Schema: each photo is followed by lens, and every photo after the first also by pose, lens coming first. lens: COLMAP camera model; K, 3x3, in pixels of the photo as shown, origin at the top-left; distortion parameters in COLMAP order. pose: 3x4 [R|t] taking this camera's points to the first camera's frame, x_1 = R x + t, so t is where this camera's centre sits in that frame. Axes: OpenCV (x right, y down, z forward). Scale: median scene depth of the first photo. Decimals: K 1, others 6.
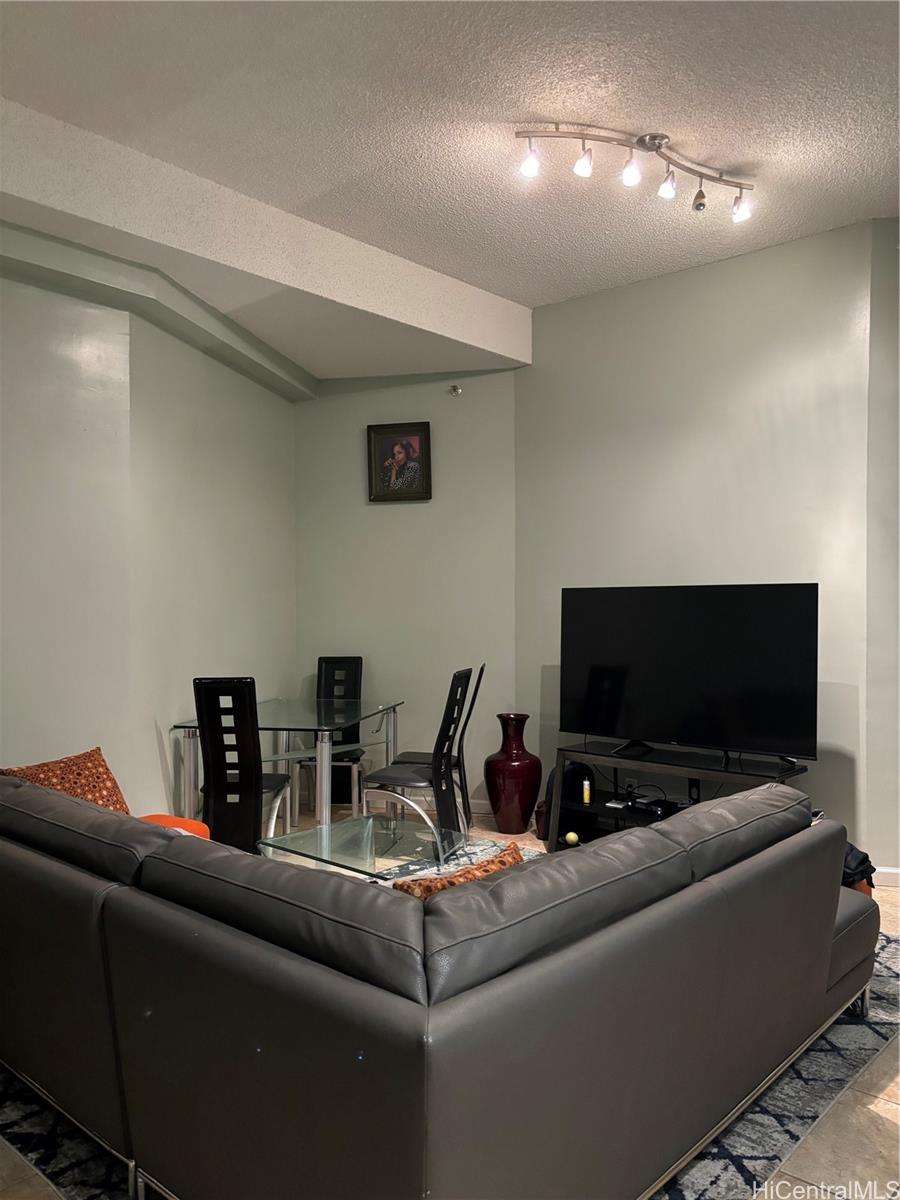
lens RADIAL K [[911.9, 0, 450.0], [0, 911.9, 600.0], [0, 0, 1]] dist [-0.001828, -0.004195]
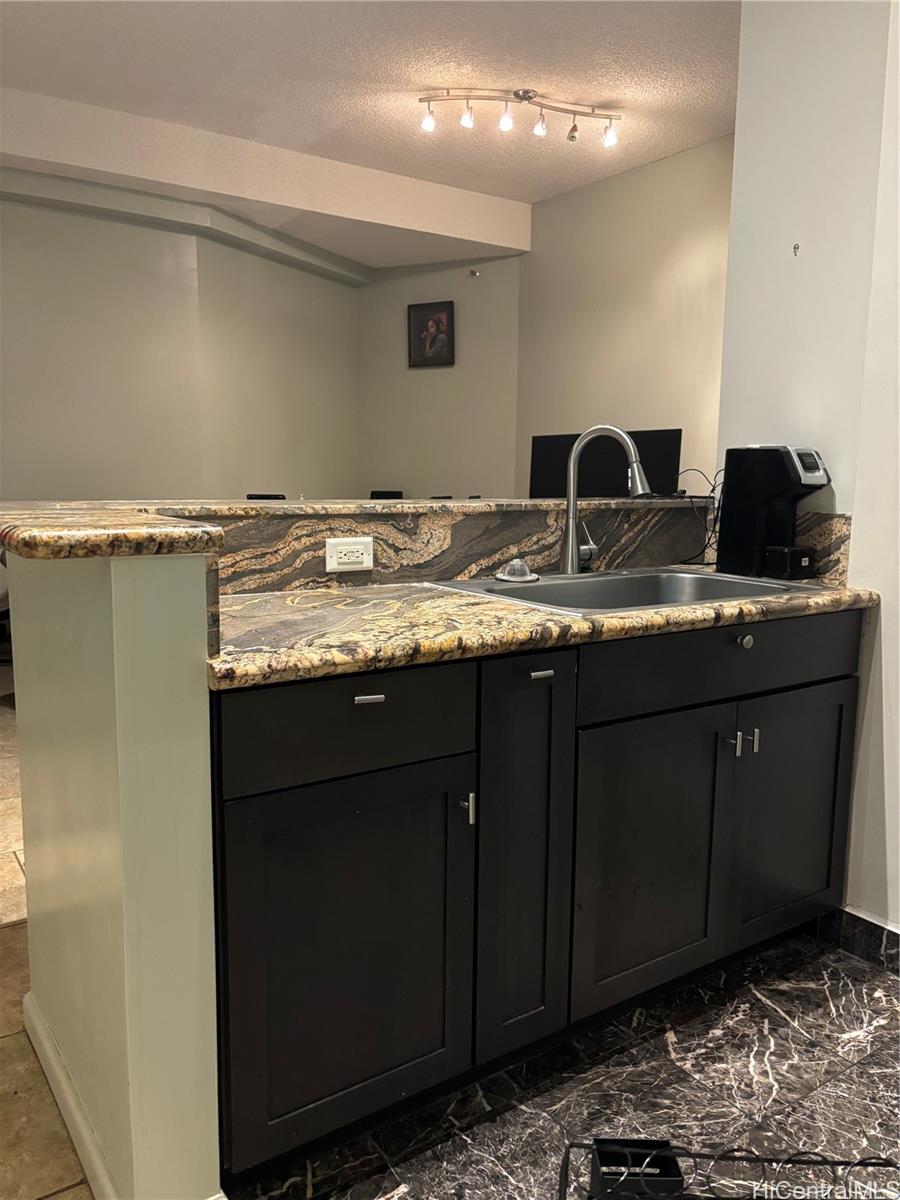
lens RADIAL K [[923.5, 0, 450.0], [0, 923.5, 600.0], [0, 0, 1]] dist [-0.010012, -0.000608]
pose [[0.969970, 0.052420, -0.237509, 0.334014], [-0.017847, 0.989206, 0.145441, 0.029649], [0.242569, -0.136835, 0.960436, -0.308214]]
